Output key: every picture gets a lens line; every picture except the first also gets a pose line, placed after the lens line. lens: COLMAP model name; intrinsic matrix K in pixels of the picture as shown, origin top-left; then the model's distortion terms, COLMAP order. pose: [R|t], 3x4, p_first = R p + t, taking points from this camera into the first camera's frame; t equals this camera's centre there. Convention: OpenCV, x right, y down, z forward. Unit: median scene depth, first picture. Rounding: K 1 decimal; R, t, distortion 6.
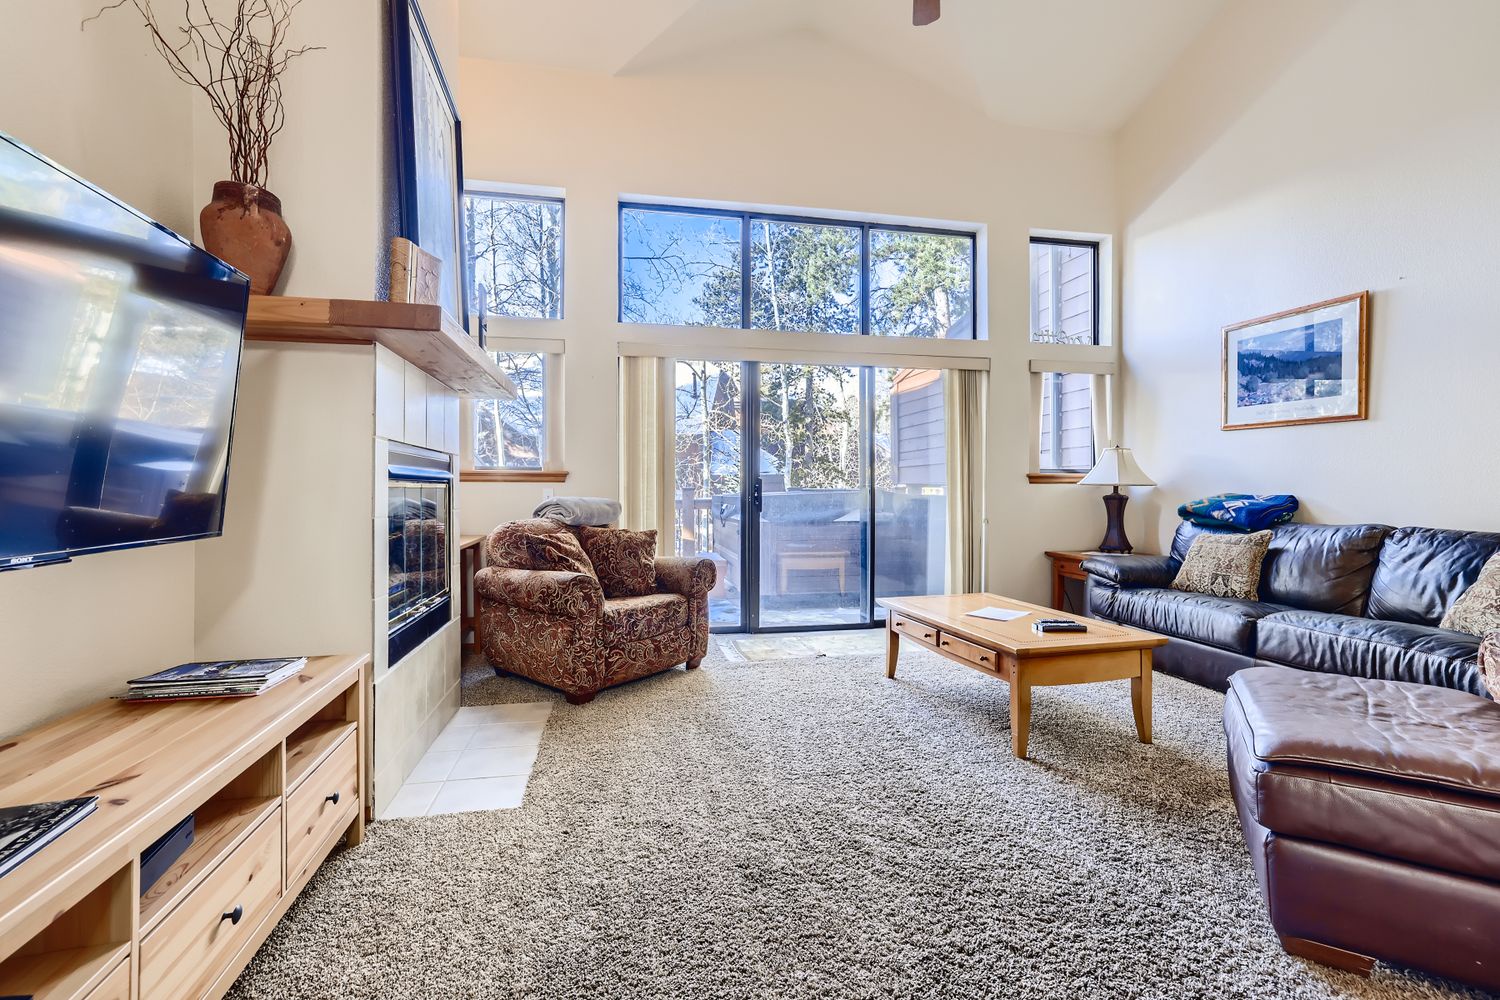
lens RADIAL K [[651.0, 0, 750.0], [0, 651.0, 500.0], [0, 0, 1]] dist [-0.001457, -0.000082]
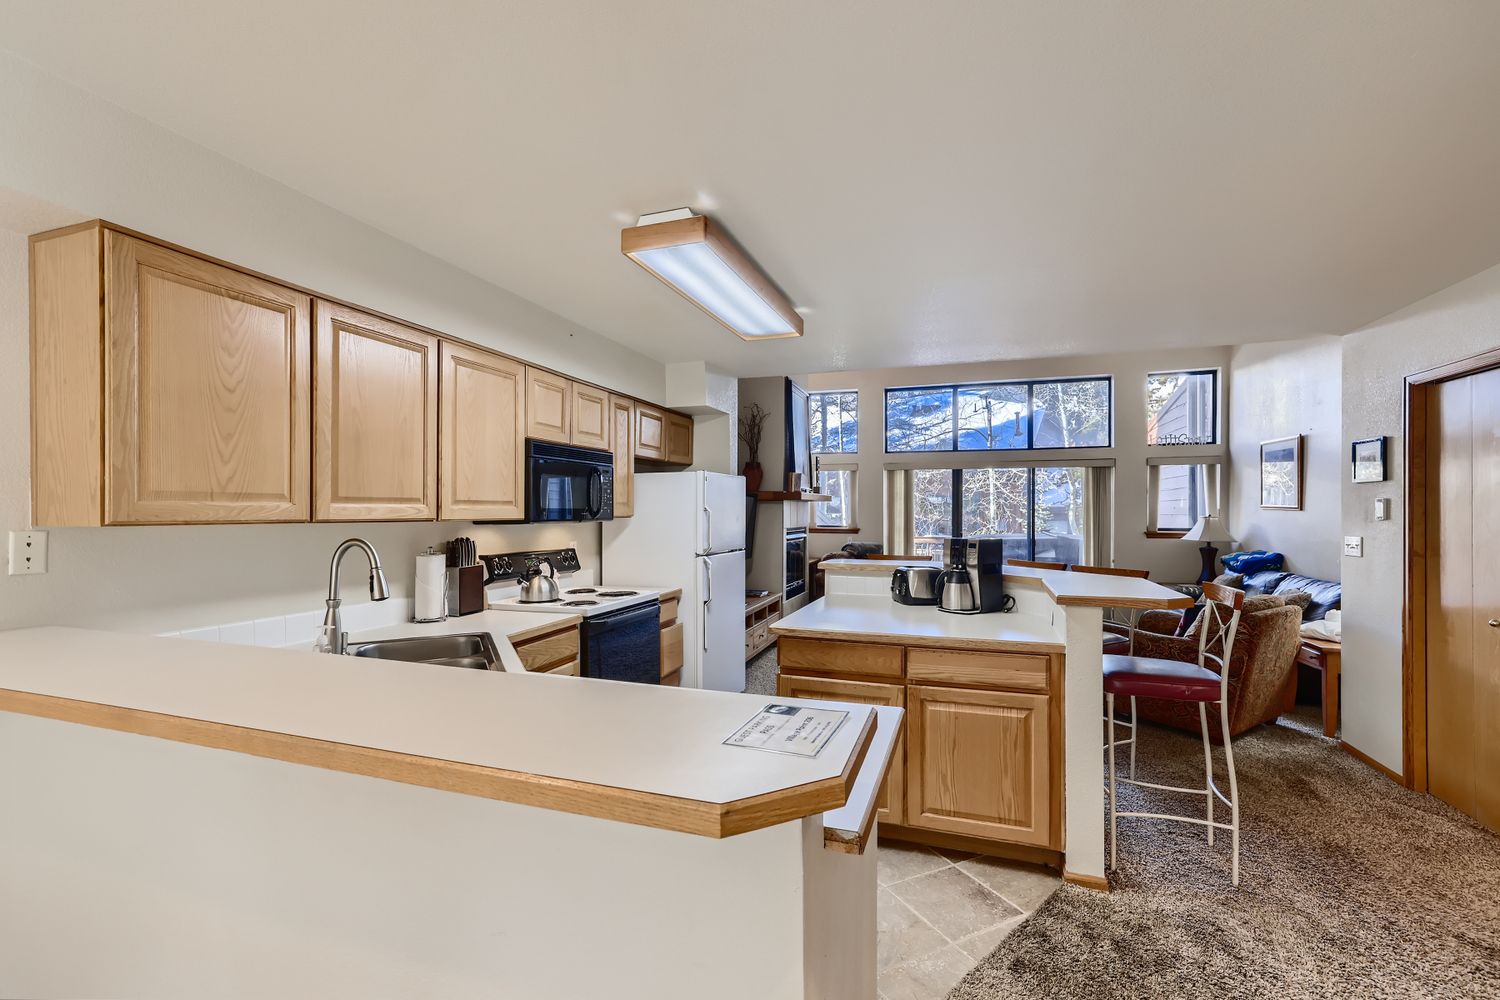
lens RADIAL K [[651.0, 0, 750.0], [0, 651.0, 500.0], [0, 0, 1]] dist [-0.001457, -0.000082]
pose [[0.855794, -0.005133, -0.517291, 0.705272], [-0.008537, 0.999674, -0.024044, -0.116169], [0.517246, 0.024993, 0.855472, -1.366937]]
